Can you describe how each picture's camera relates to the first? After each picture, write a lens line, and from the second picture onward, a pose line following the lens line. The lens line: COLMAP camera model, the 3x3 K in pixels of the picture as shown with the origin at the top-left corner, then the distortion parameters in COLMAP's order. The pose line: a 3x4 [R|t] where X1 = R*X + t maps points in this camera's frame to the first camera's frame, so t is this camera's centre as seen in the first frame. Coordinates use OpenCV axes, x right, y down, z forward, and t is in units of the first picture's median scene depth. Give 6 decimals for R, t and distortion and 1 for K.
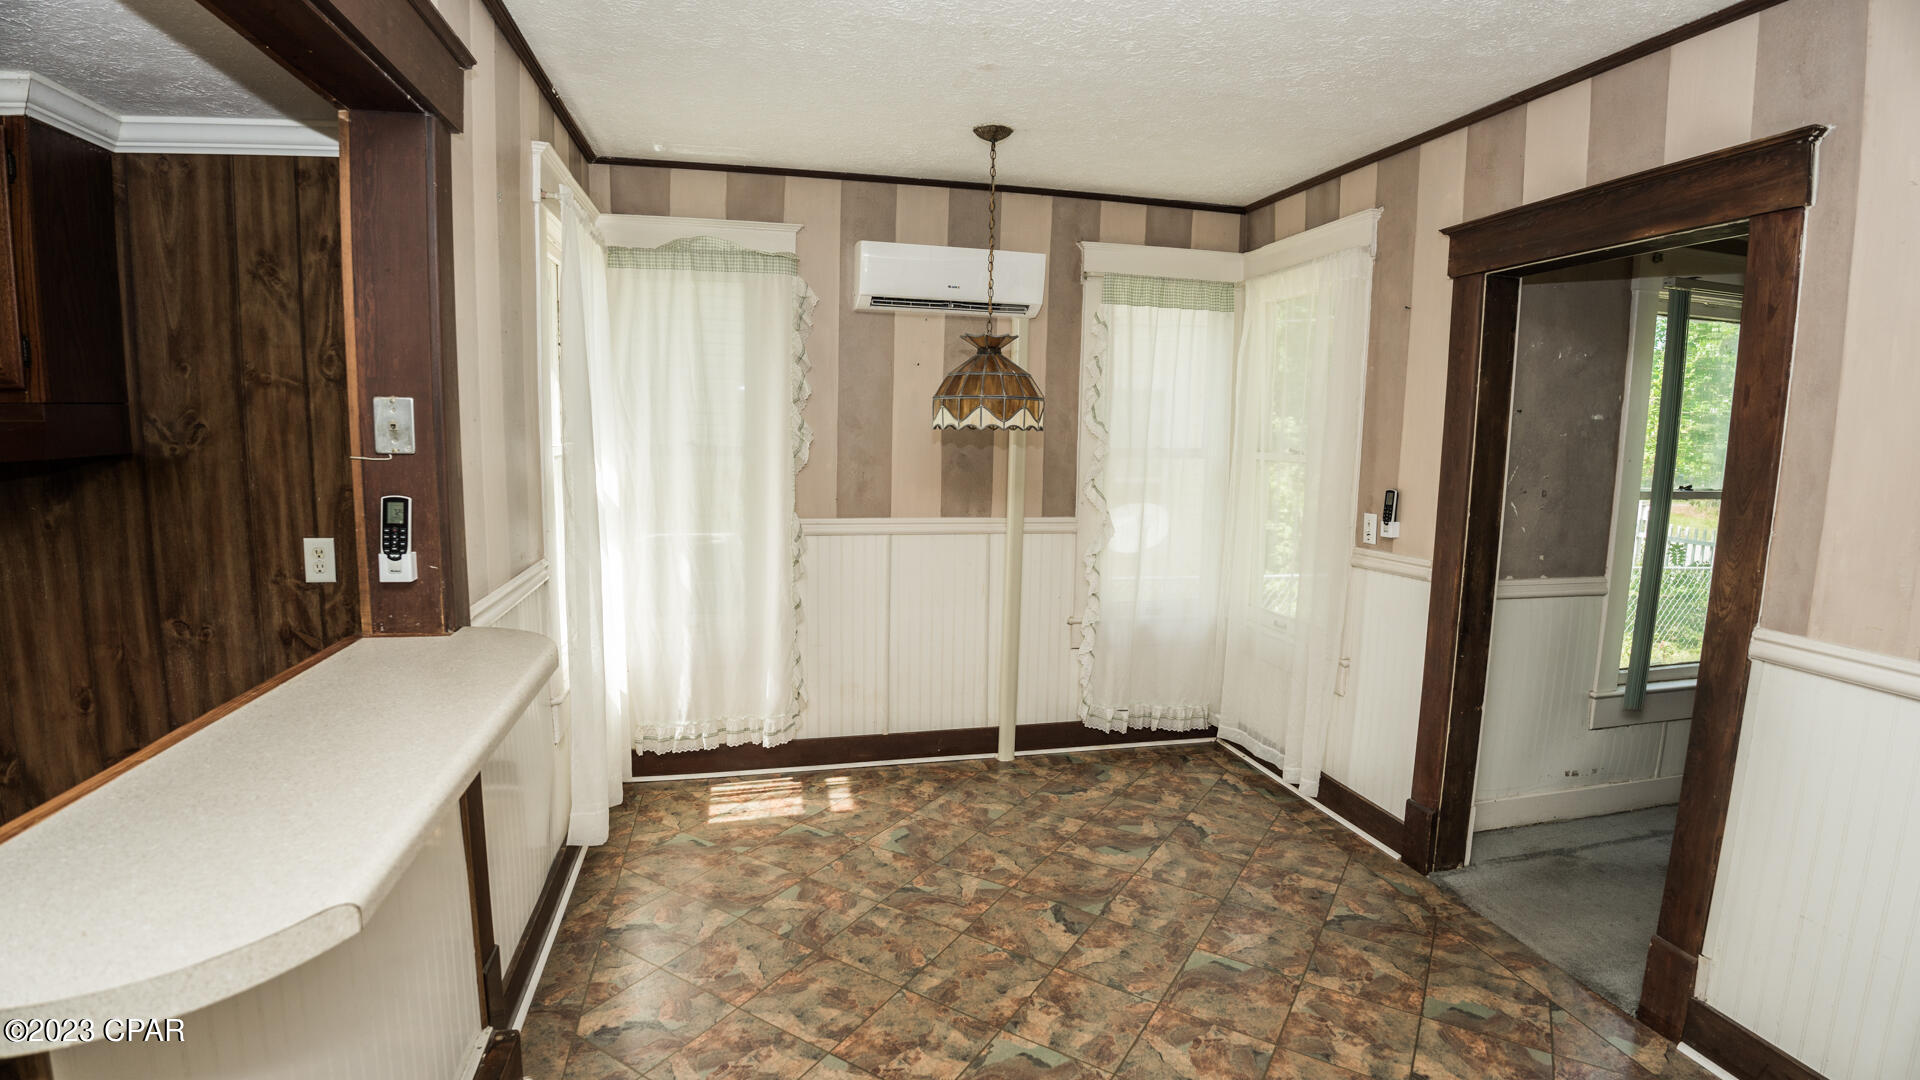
lens RADIAL K [[885.8, 0, 962.3], [0, 885.8, 537.9], [0, 0, 1]] dist [-0.069398, 0.005914]
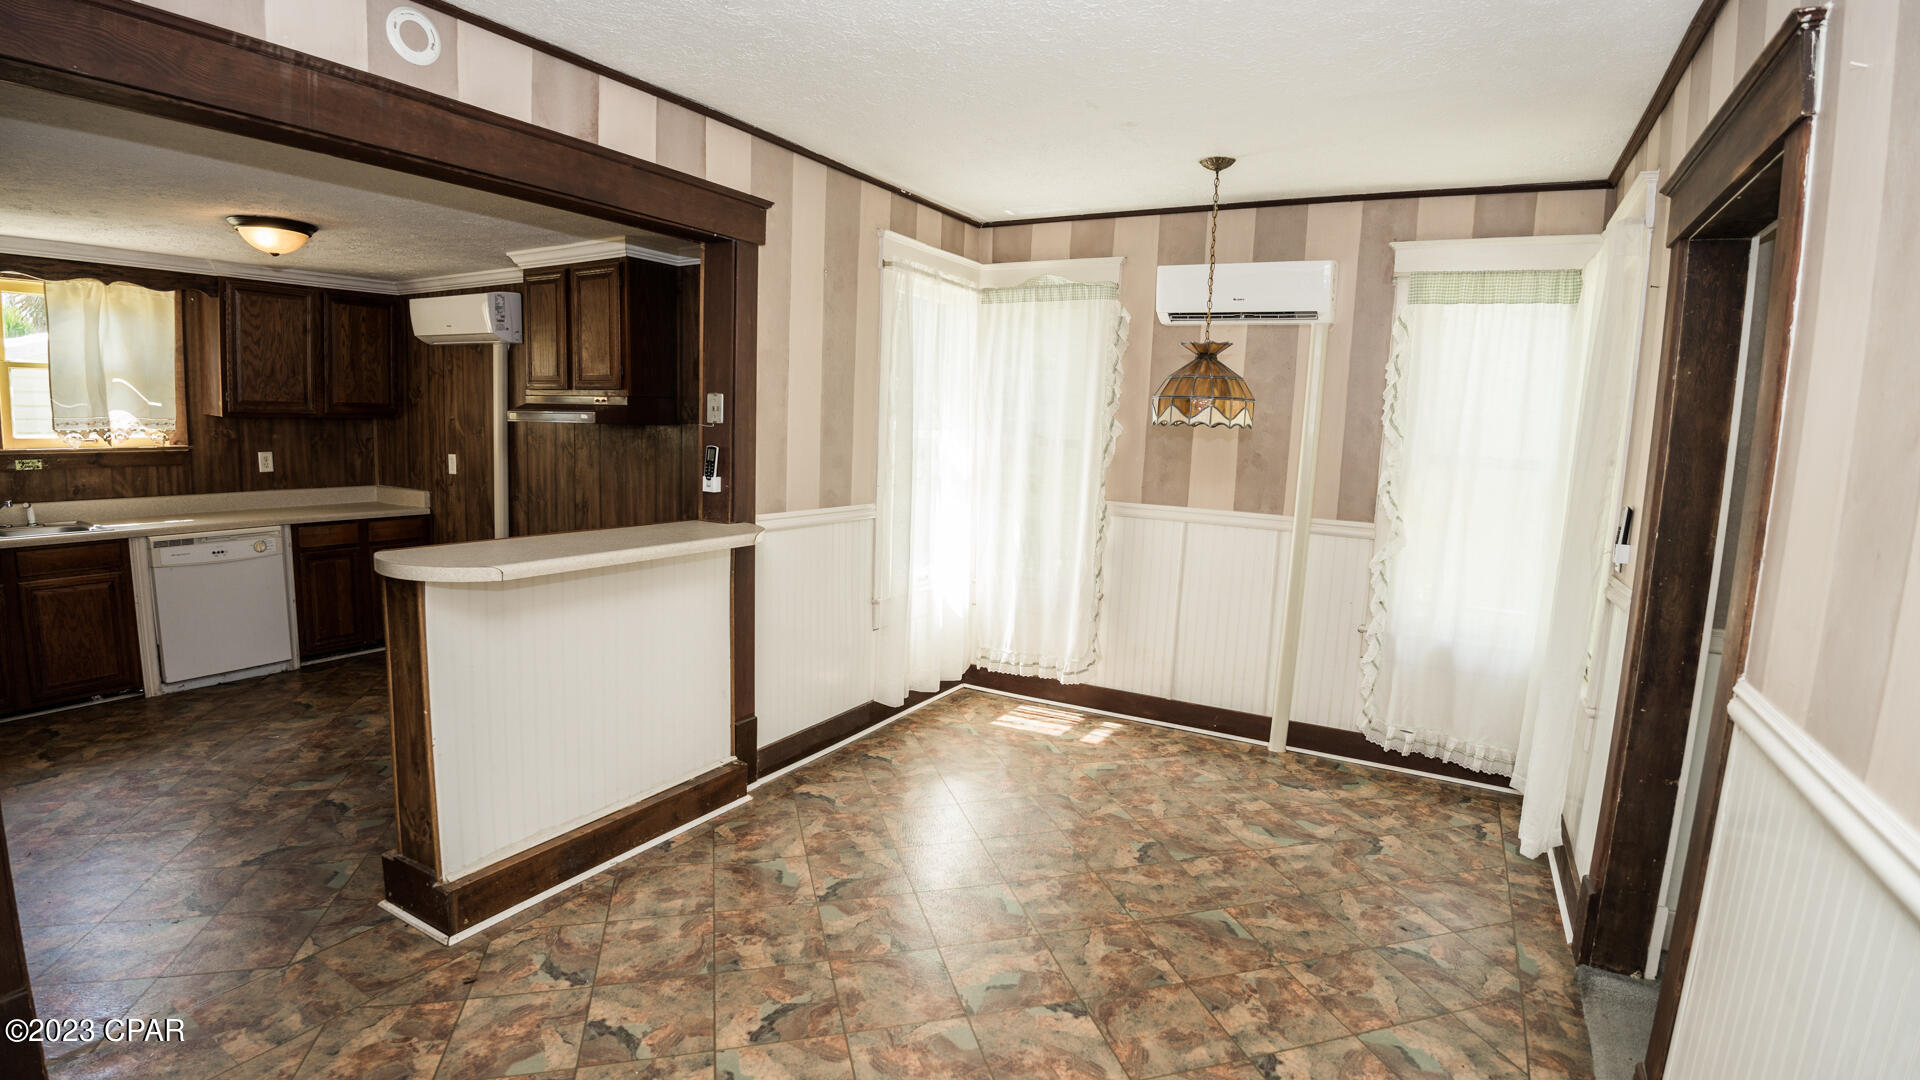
lens RADIAL K [[885.8, 0, 966.7], [0, 885.8, 538.4], [0, 0, 1]] dist [-0.069398, 0.005914]
pose [[0.736312, 0.097503, -0.669580, 0.542159], [-0.109470, 0.993693, 0.024320, 0.023139], [0.667728, 0.055392, 0.742342, -0.020388]]
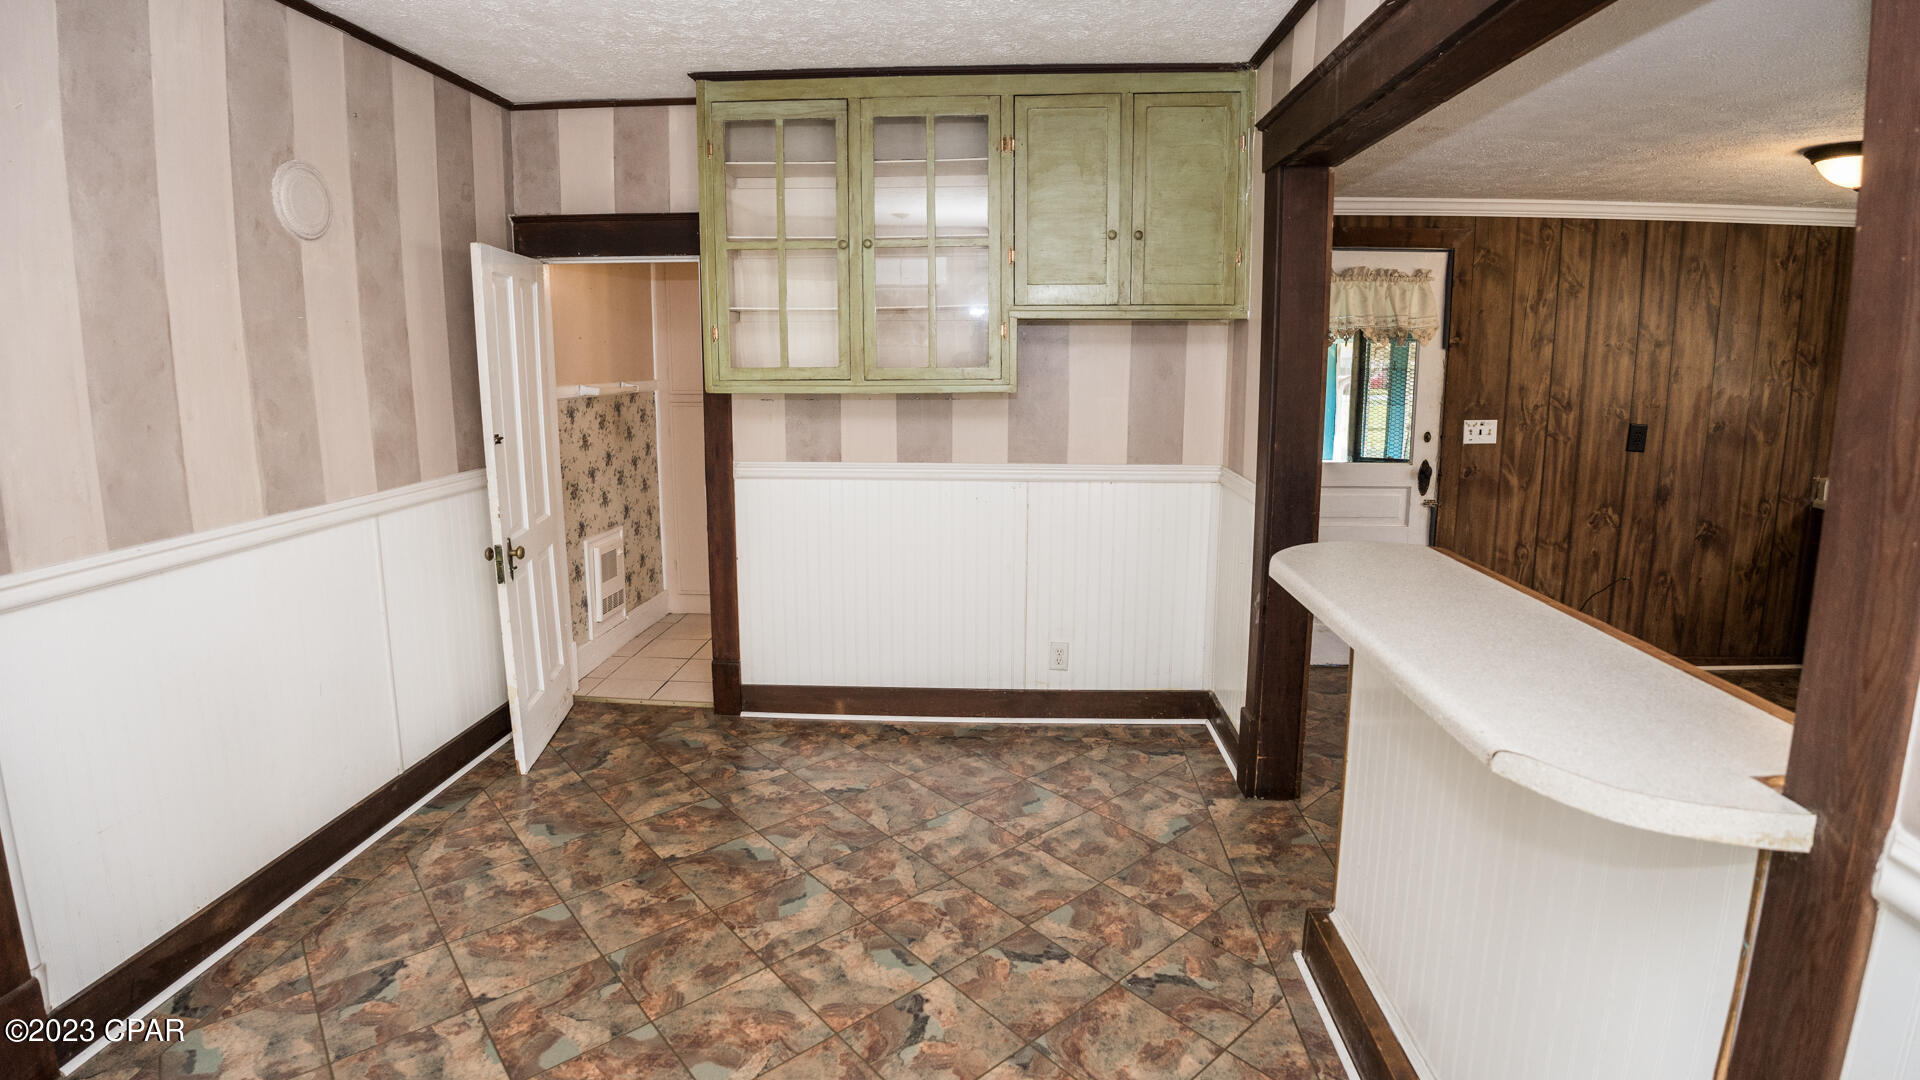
lens RADIAL K [[919.2, 0, 962.1], [0, 919.2, 495.3], [0, 0, 1]] dist [-0.072659, 0.005155]
pose [[-0.956261, -0.059983, 0.286298, -0.156720], [0.021798, 0.961415, 0.274238, -0.111687], [-0.291701, 0.268484, -0.918056, 0.859239]]
